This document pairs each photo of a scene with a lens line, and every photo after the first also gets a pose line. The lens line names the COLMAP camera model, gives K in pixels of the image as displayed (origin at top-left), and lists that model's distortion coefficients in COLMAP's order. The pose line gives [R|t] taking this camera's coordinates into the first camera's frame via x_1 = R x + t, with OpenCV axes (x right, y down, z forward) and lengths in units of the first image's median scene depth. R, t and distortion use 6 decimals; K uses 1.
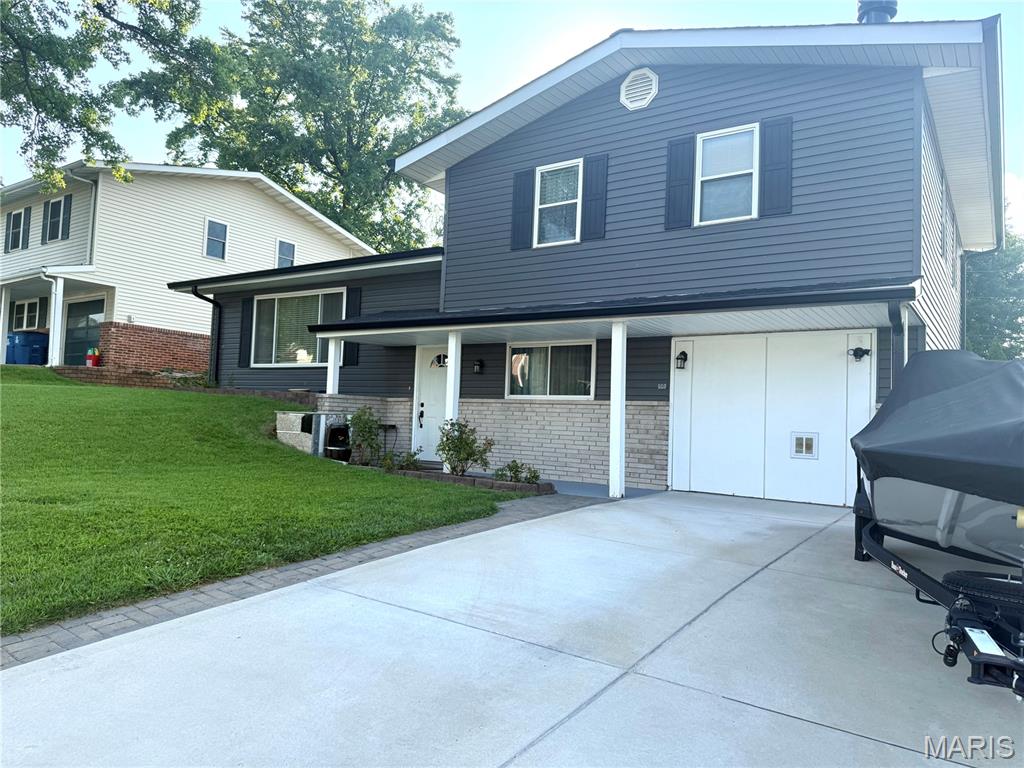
lens RADIAL K [[712.9, 0, 509.1], [0, 712.9, 365.1], [0, 0, 1]] dist [0.161393, -0.292829]
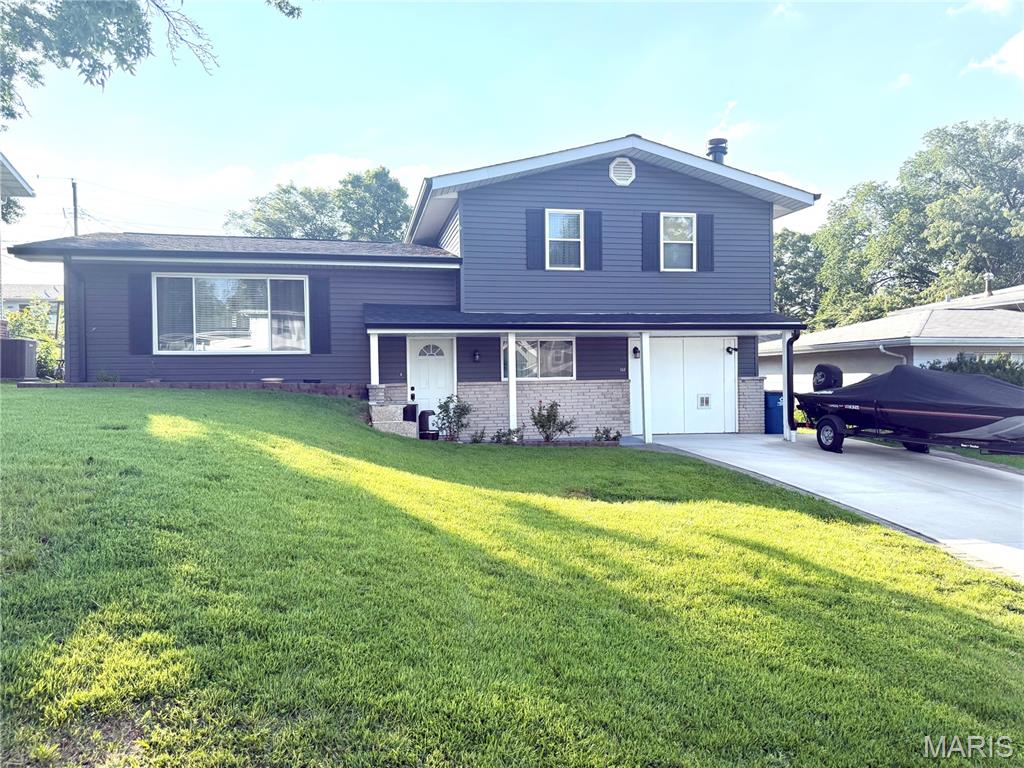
lens RADIAL K [[712.9, 0, 509.1], [0, 712.9, 365.1], [0, 0, 1]] dist [0.161393, -0.292829]
pose [[0.684702, -0.036127, 0.727927, -1.063781], [-0.018471, 0.997590, 0.066884, -0.077472], [-0.728589, -0.059241, 0.682384, 0.131180]]
